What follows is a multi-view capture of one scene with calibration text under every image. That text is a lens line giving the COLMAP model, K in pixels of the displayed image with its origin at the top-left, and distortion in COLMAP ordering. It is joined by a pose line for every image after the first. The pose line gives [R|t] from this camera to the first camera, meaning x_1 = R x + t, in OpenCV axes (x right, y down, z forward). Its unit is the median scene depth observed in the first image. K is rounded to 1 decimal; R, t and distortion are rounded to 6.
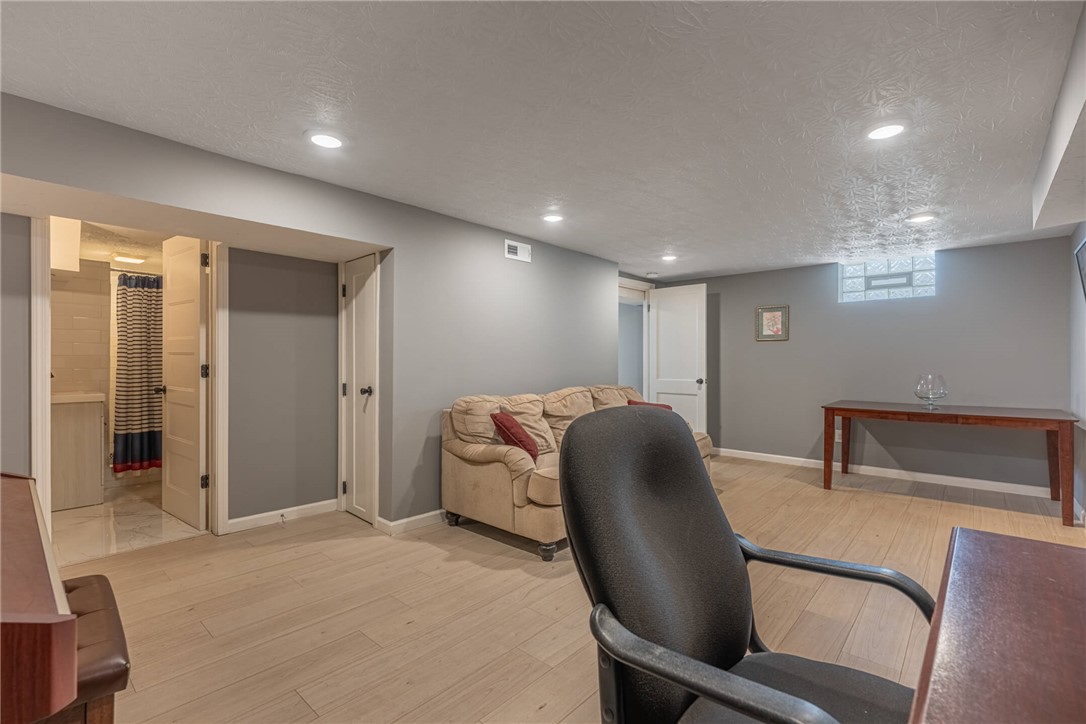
lens RADIAL K [[510.1, 0, 567.9], [0, 510.1, 363.5], [0, 0, 1]] dist [-0.007938, 0.001131]
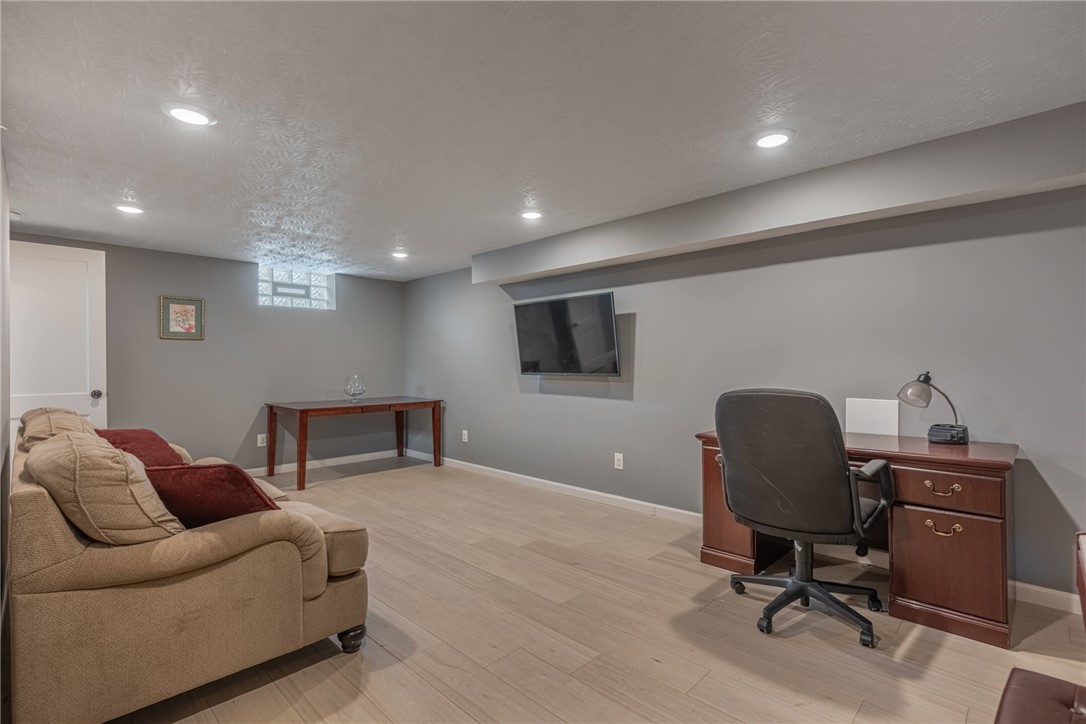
lens RADIAL K [[510.1, 0, 539.1], [0, 510.1, 363.4], [0, 0, 1]] dist [-0.007938, 0.001131]
pose [[0.045527, 0.001454, 0.998962, -0.430667], [0.004825, 0.999987, -0.001676, -0.001953], [-0.998951, 0.004896, 0.045519, 0.423578]]
